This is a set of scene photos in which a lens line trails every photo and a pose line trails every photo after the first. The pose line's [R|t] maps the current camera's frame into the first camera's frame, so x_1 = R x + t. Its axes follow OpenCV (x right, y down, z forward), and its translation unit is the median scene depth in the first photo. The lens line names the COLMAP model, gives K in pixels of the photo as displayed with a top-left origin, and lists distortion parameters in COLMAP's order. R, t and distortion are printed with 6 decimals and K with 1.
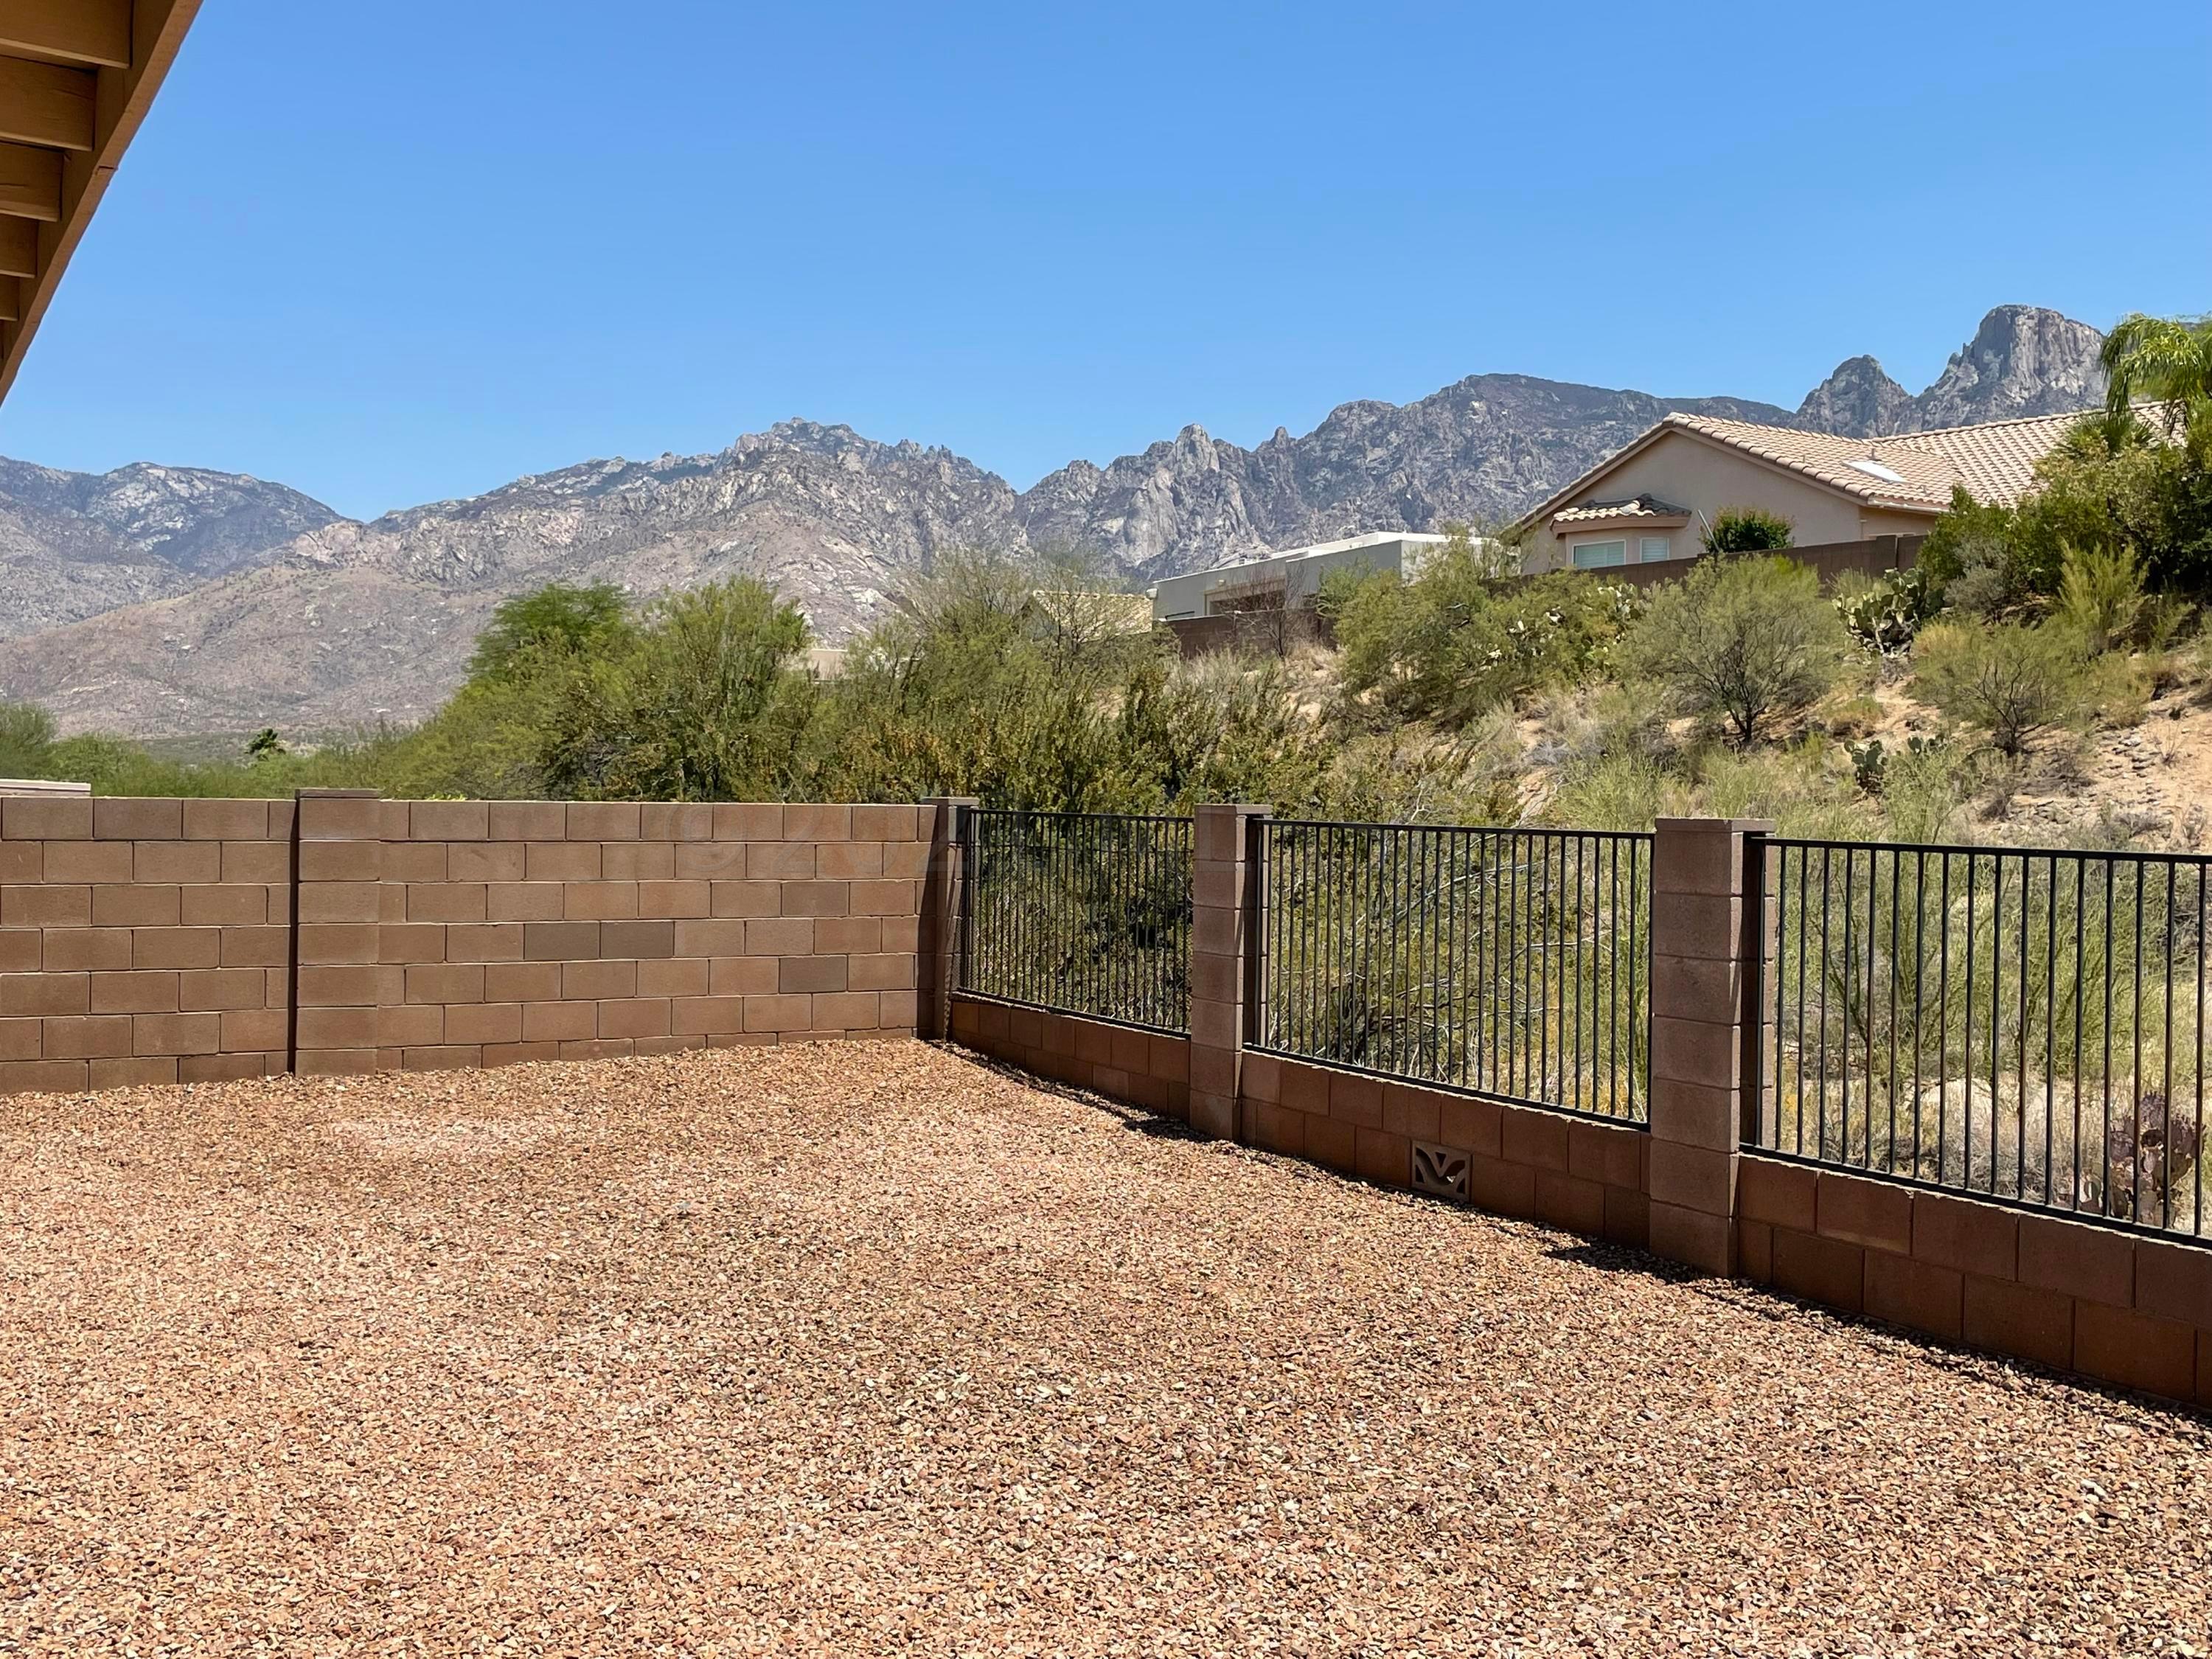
lens RADIAL K [[2456.0, 0, 1106.0], [0, 2456.0, 829.5], [0, 0, 1]] dist [0.011857, 0.006068]
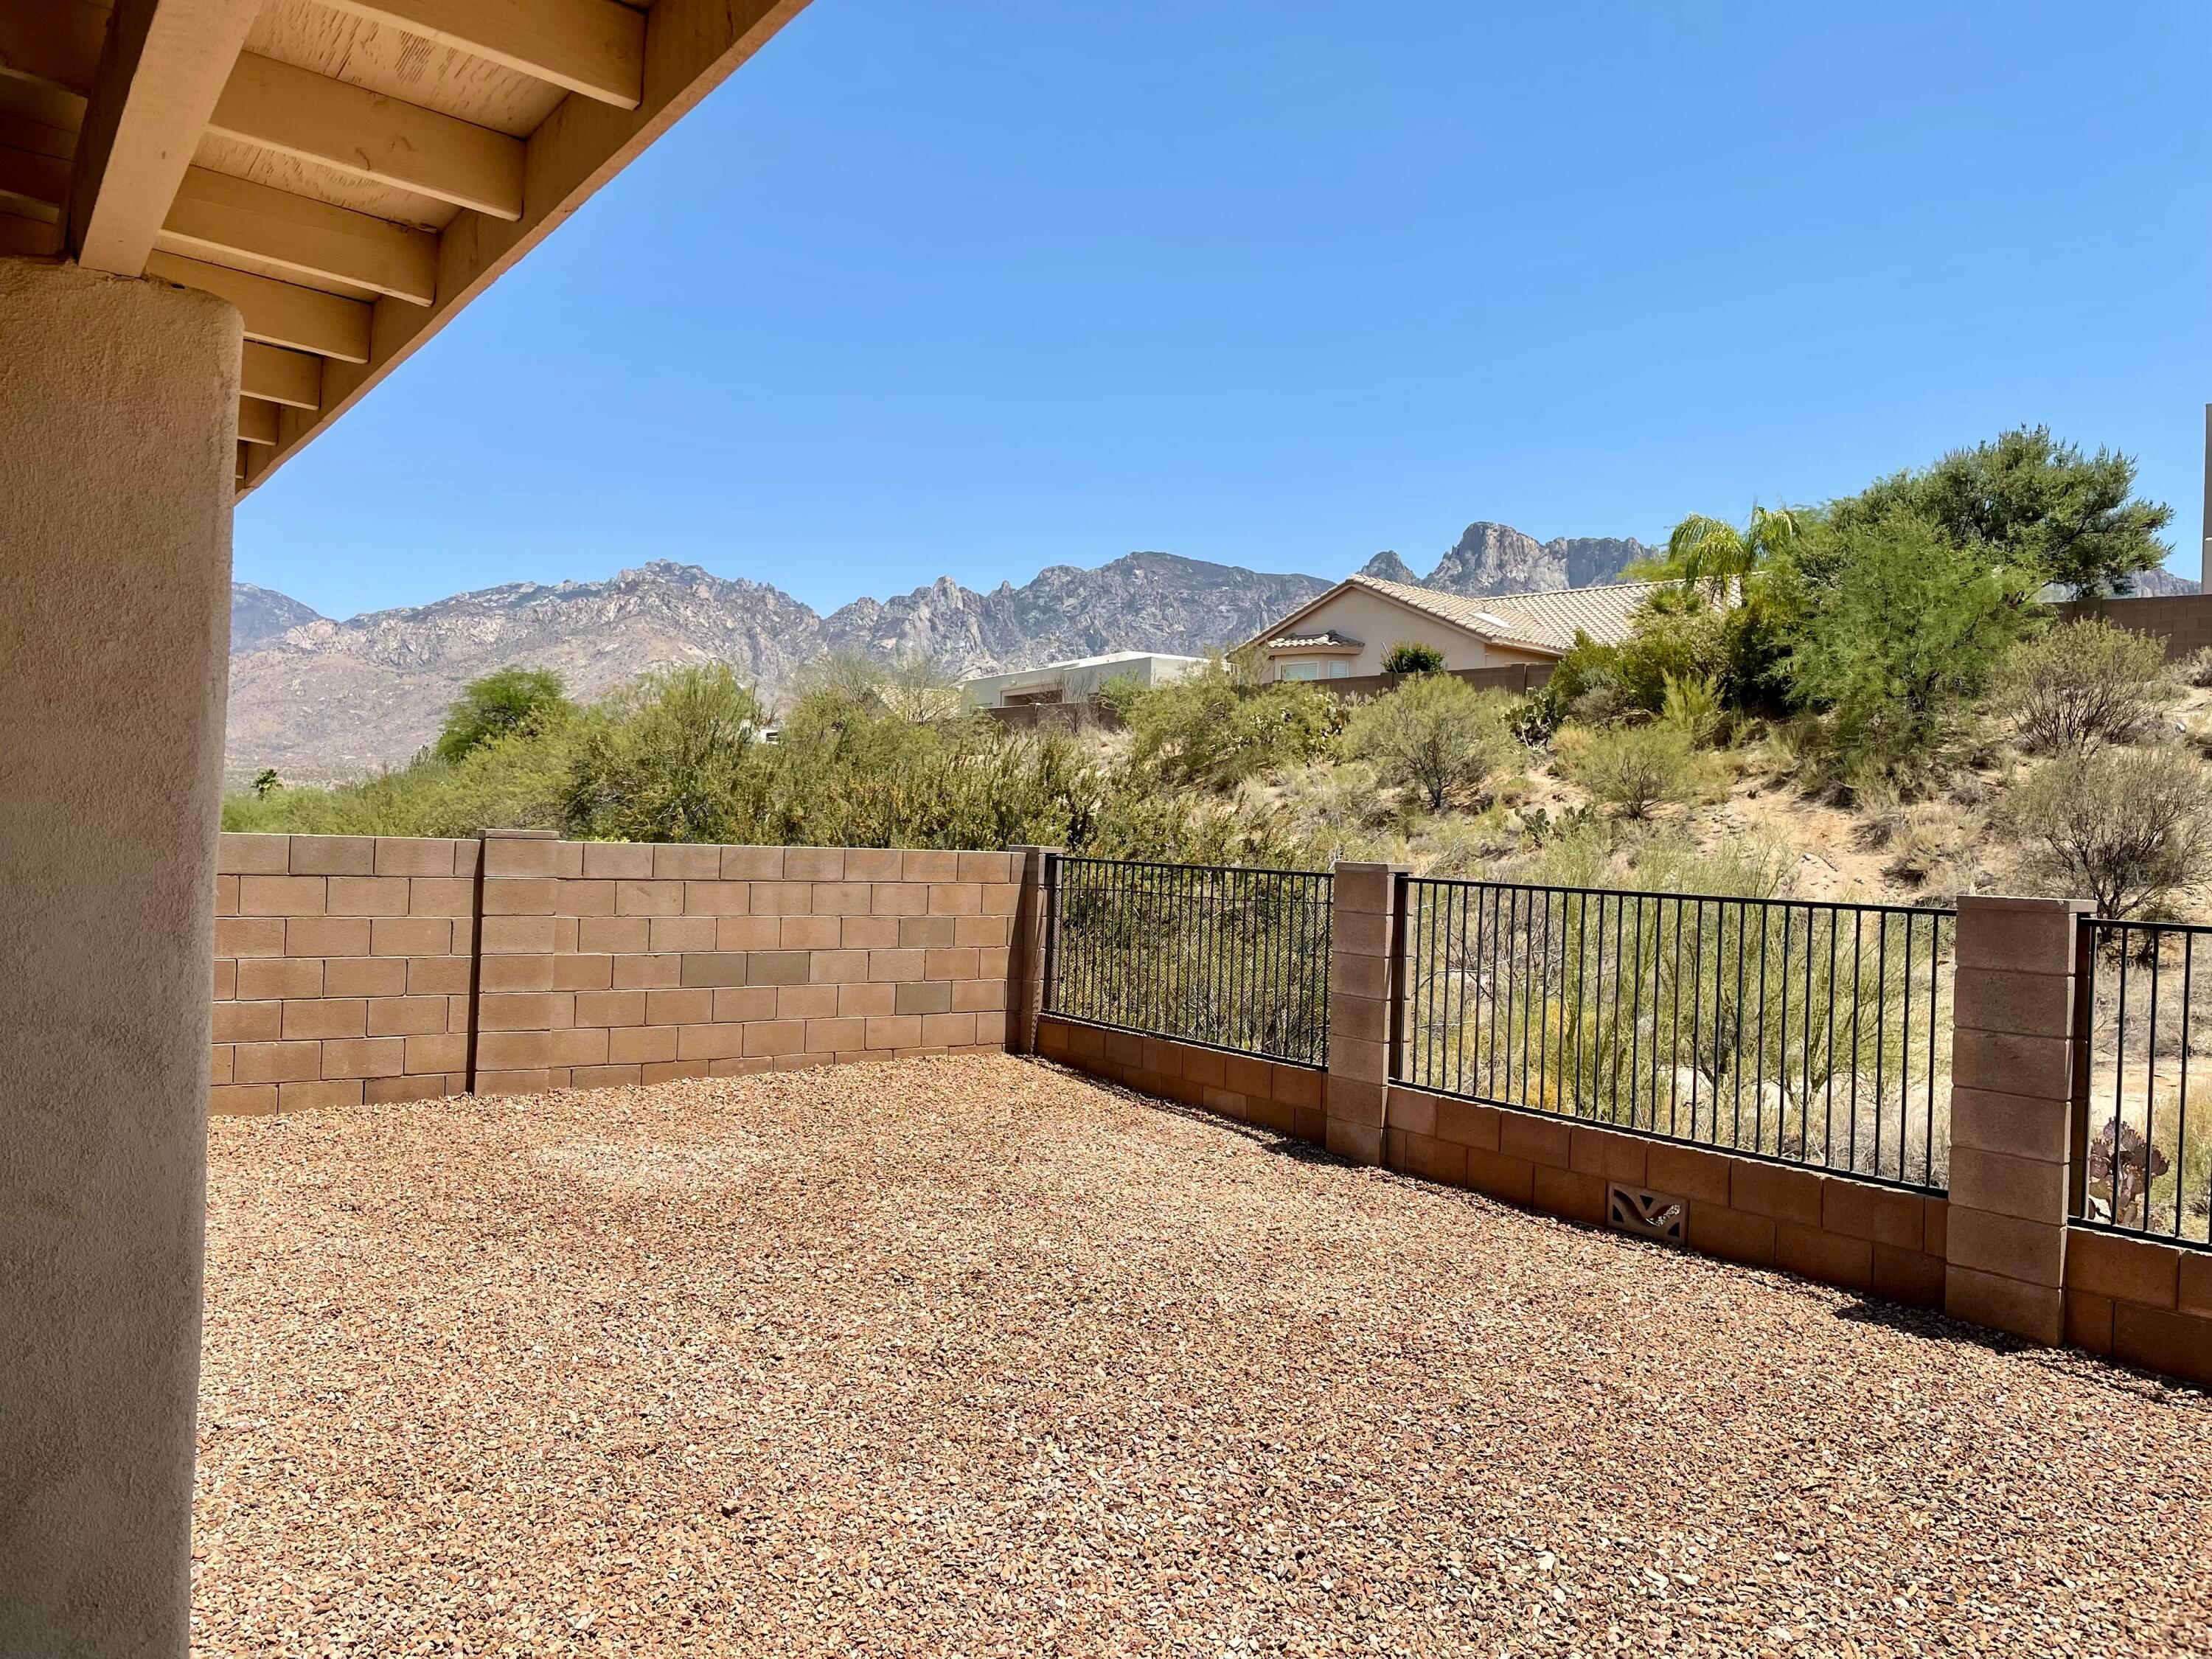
lens RADIAL K [[1675.6, 0, 1106.0], [0, 1675.6, 829.5], [0, 0, 1]] dist [0.003574, -0.002571]
pose [[0.990976, 0.021177, 0.132358, -0.062330], [-0.019144, 0.999679, -0.016611, -0.003853], [-0.132667, 0.013928, 0.991063, 0.093967]]
